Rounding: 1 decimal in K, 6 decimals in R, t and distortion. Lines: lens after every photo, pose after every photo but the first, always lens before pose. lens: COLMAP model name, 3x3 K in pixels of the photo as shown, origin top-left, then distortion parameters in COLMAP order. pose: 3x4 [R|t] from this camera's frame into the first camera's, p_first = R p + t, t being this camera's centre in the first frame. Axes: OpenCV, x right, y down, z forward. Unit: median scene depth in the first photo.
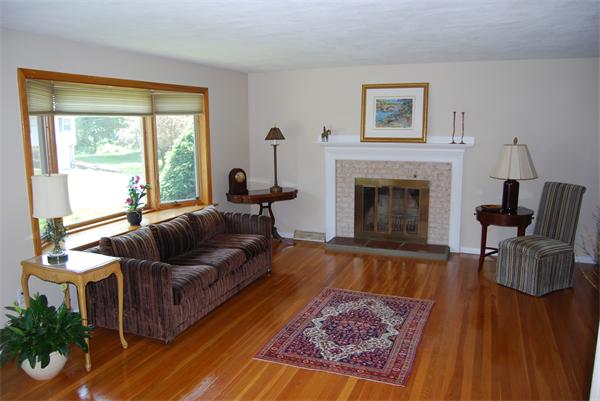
lens RADIAL K [[473.0, 0, 300.0], [0, 473.0, 200.5], [0, 0, 1]] dist [-0.113621, -0.000216]
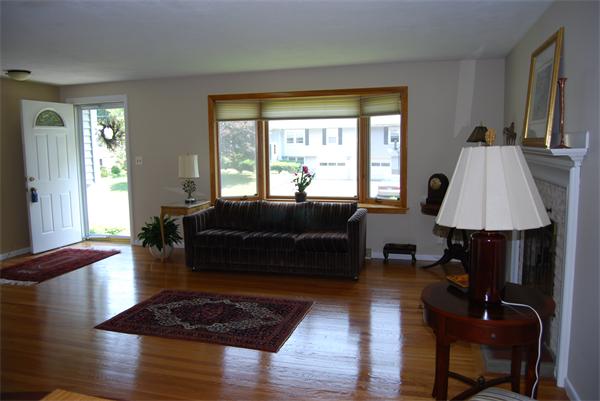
lens RADIAL K [[473.0, 0, 300.0], [0, 473.0, 200.5], [0, 0, 1]] dist [-0.113621, -0.000216]
pose [[0.108613, 0.122660, -0.986488, 1.104247], [-0.152548, 0.982661, 0.105388, -0.113610], [0.982310, 0.139040, 0.125441, 1.012374]]
